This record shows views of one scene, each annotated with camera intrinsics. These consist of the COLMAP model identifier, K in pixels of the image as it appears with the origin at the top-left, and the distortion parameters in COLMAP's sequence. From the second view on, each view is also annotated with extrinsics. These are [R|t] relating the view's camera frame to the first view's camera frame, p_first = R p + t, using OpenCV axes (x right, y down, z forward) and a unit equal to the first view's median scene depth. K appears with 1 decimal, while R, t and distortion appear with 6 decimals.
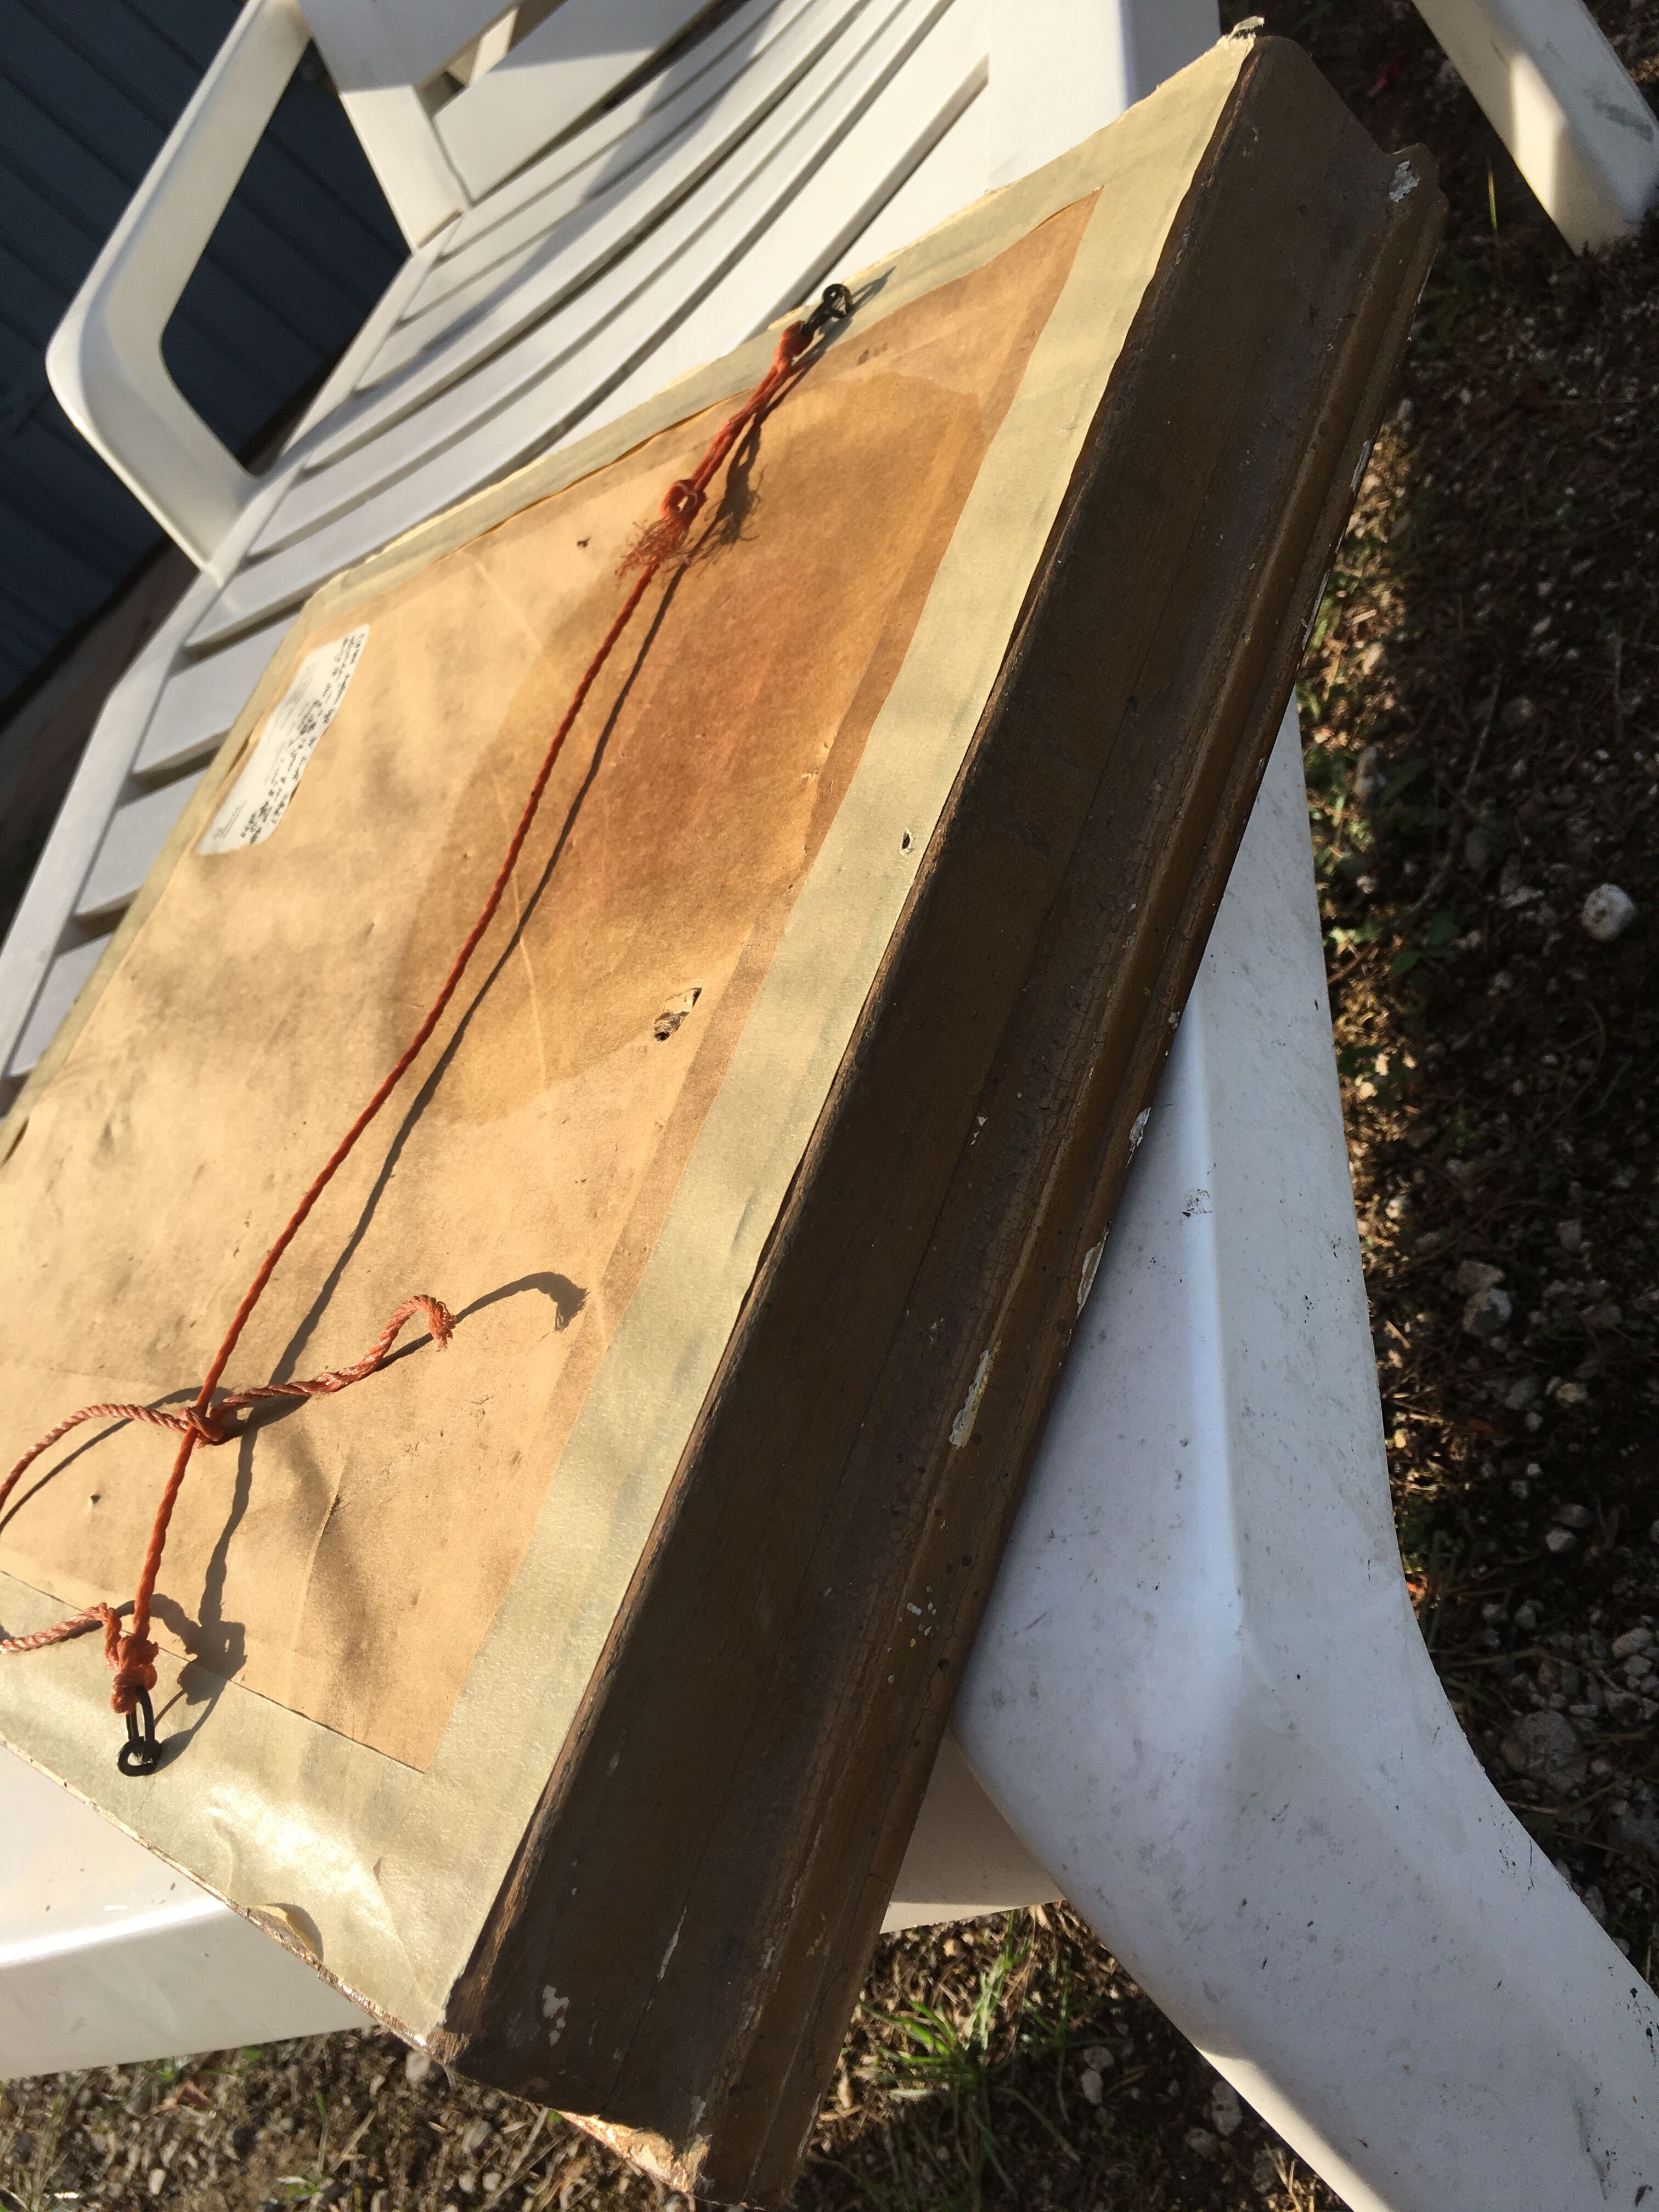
lens RADIAL K [[1890.3, 0, 848.4], [0, 1890.3, 1109.6], [0, 0, 1]] dist [0.058987, -0.128487]
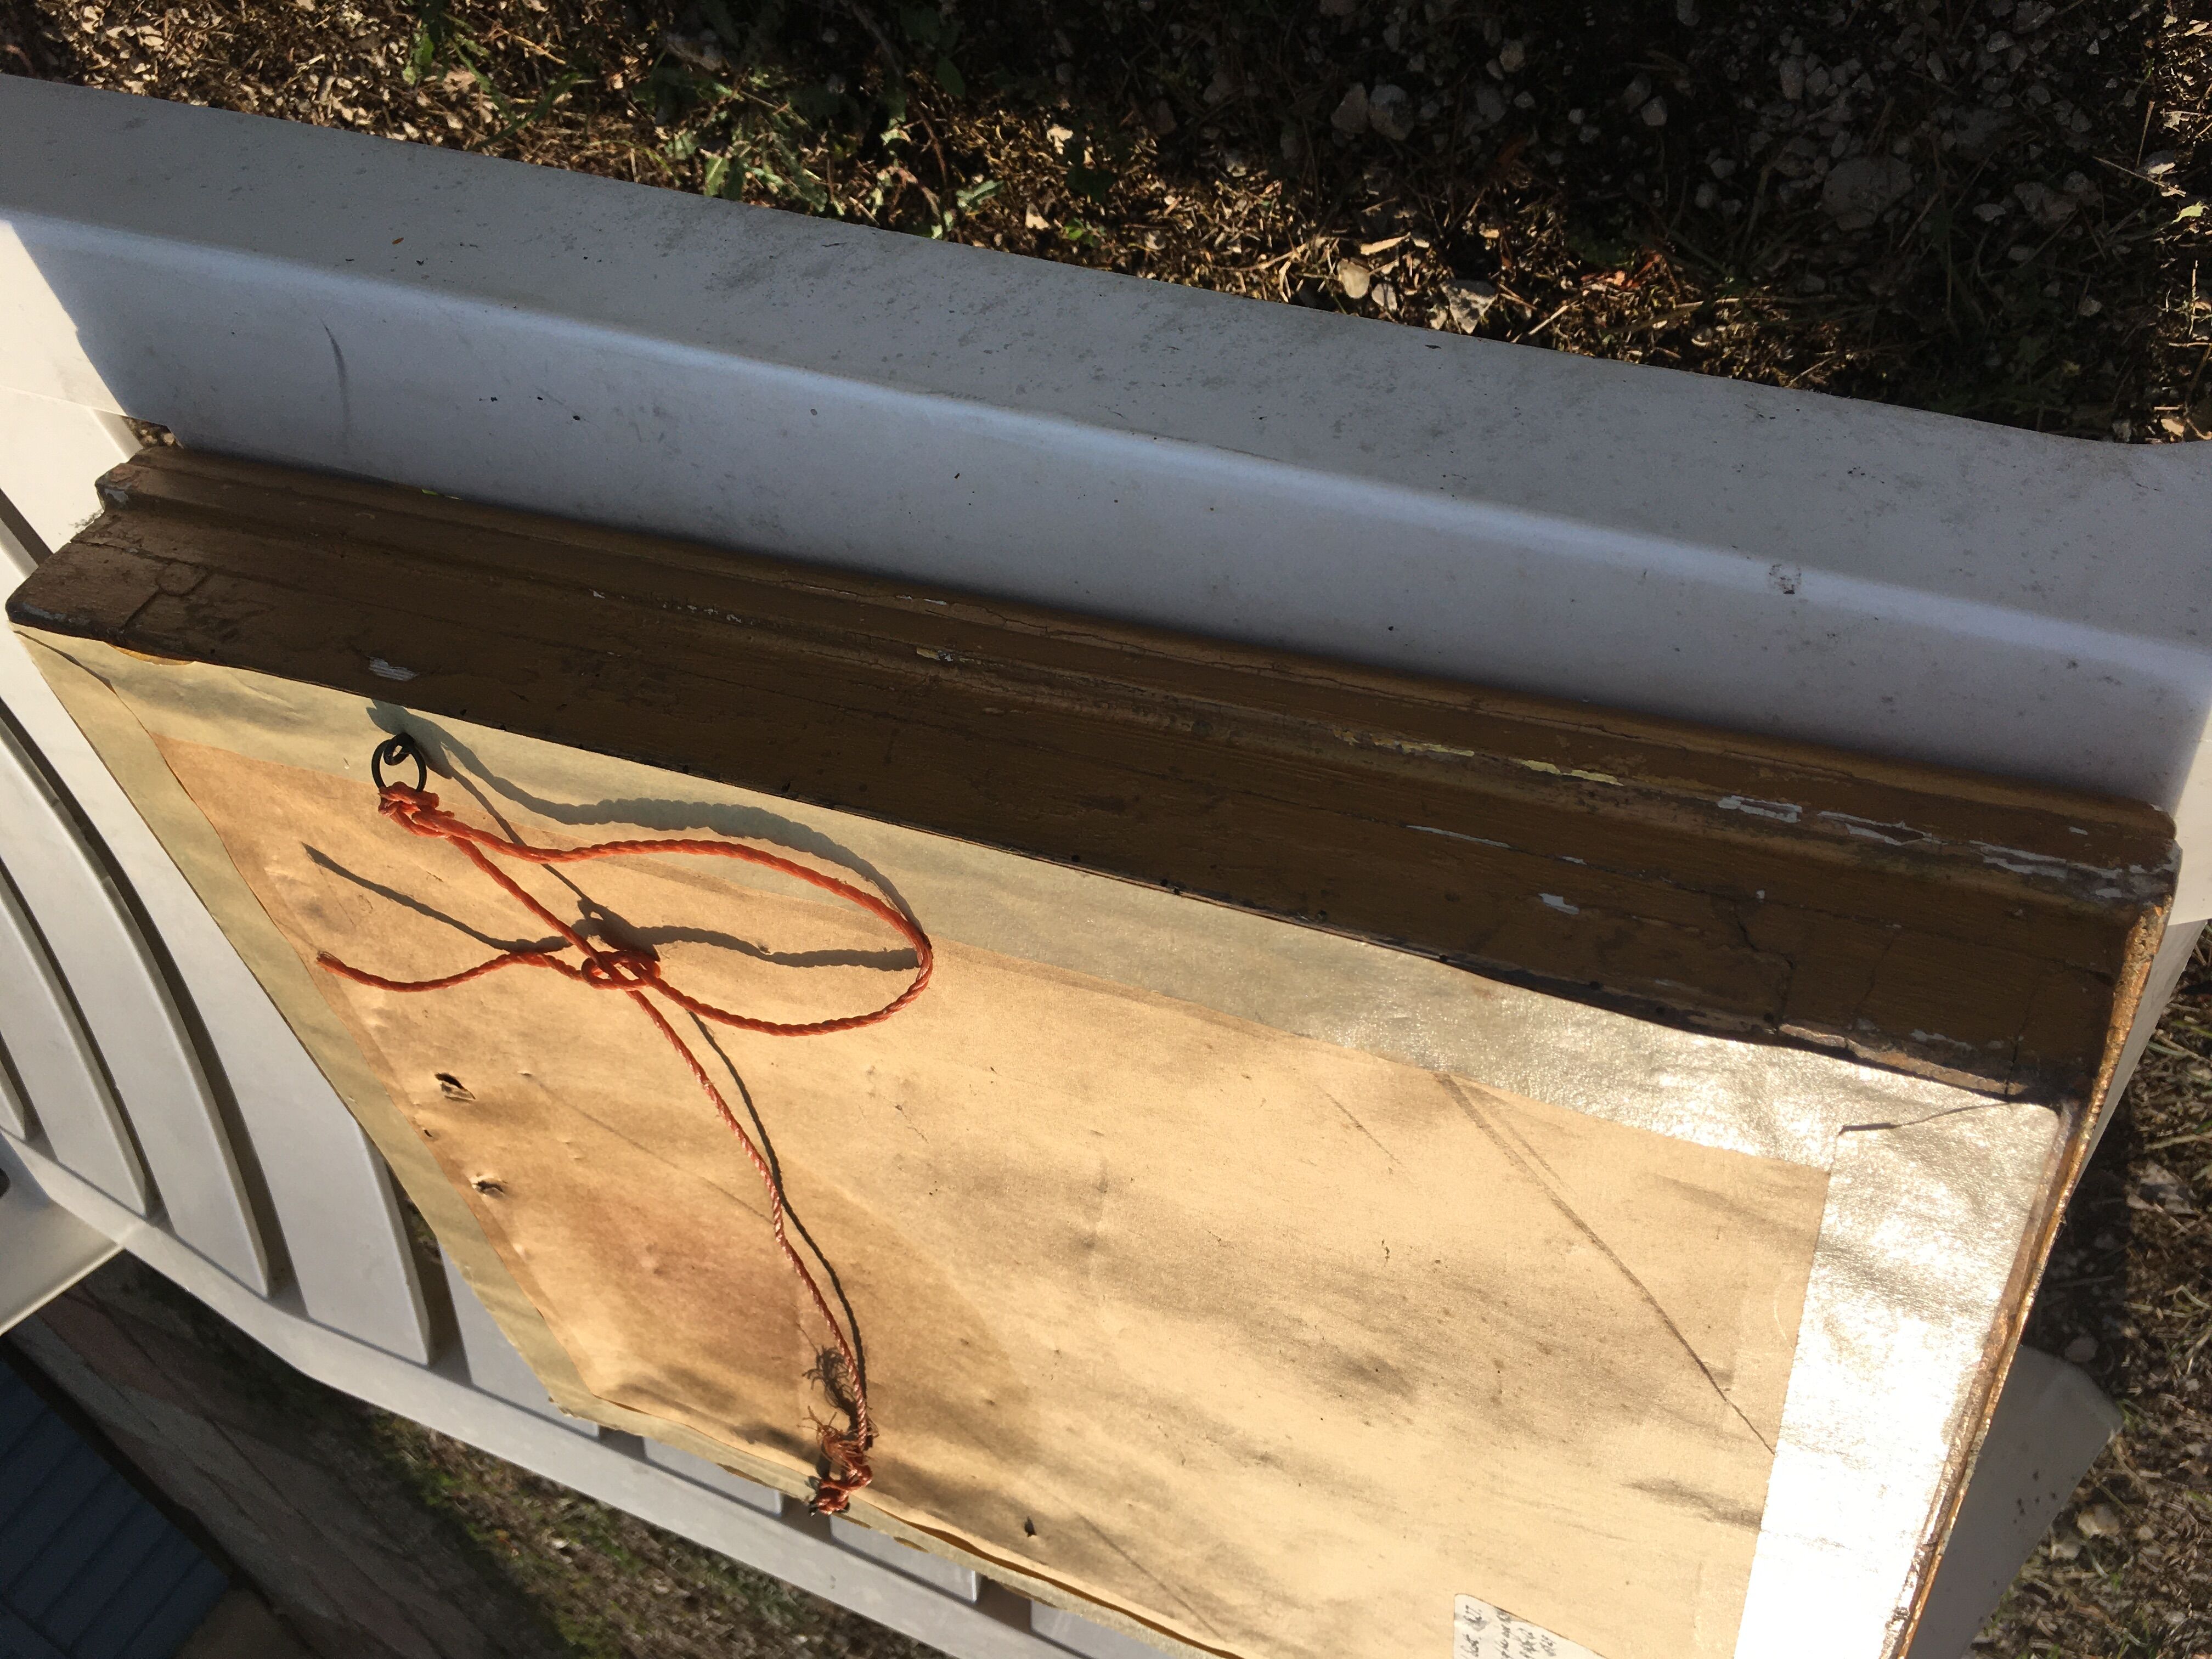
lens RADIAL K [[1890.3, 0, 1101.3], [0, 1890.3, 813.0], [0, 0, 1]] dist [0.058987, -0.128487]
pose [[0.175954, -0.980753, -0.084635, 0.038858], [0.944527, 0.143981, 0.295191, -0.248107], [-0.277324, -0.131880, 0.951682, 0.067860]]
